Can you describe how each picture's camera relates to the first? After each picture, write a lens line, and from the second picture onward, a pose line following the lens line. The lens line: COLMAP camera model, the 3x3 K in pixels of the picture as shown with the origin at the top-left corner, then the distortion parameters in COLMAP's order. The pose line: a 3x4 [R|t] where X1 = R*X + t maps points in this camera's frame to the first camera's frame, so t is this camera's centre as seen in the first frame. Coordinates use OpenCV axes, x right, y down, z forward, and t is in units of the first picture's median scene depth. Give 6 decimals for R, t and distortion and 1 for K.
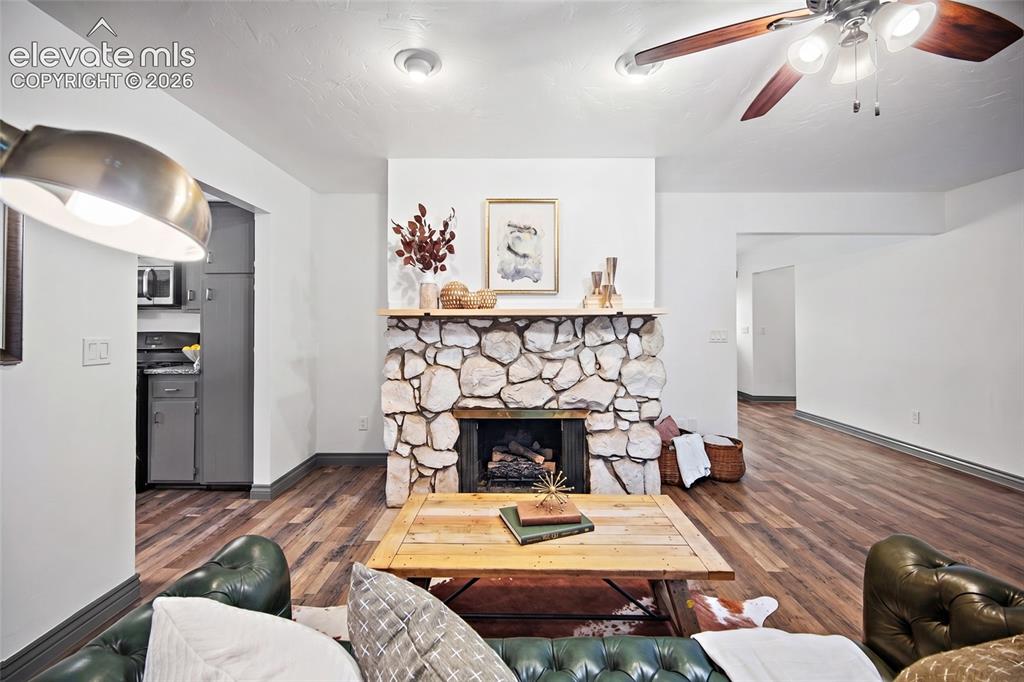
lens RADIAL K [[403.8, 0, 503.2], [0, 403.8, 328.0], [0, 0, 1]] dist [0.000476, 0.000234]
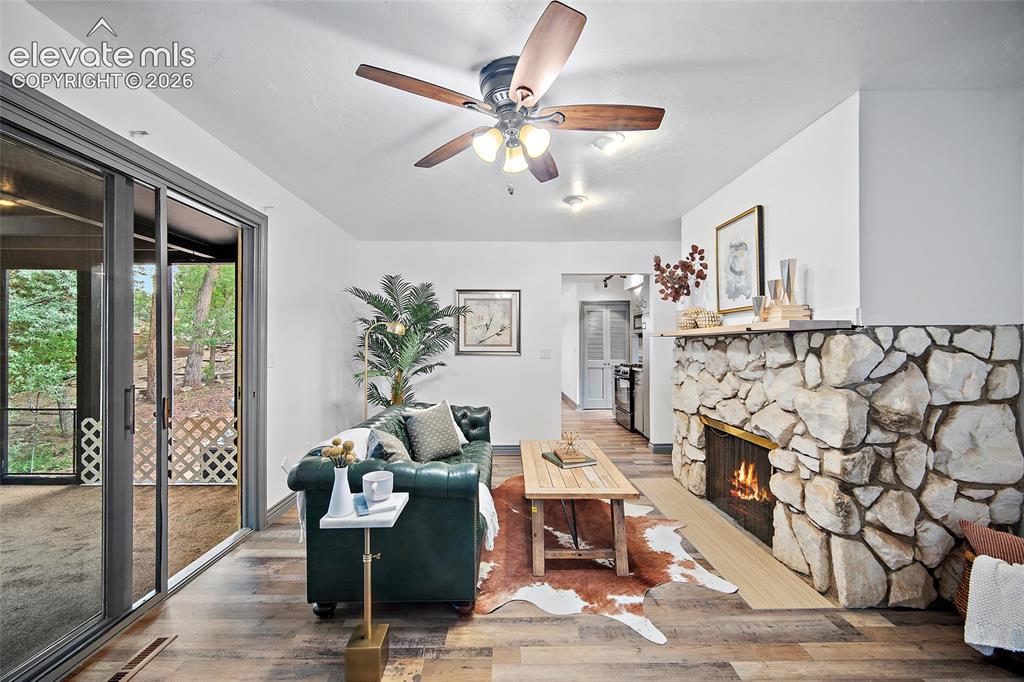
lens RADIAL K [[403.8, 0, 514.4], [0, 403.8, 339.6], [0, 0, 1]] dist [0.000476, 0.000234]
pose [[0.038664, -0.008880, -0.999213, 1.053413], [0.005274, 0.999948, -0.008683, -0.009725], [0.999238, -0.004934, 0.038709, 0.416188]]
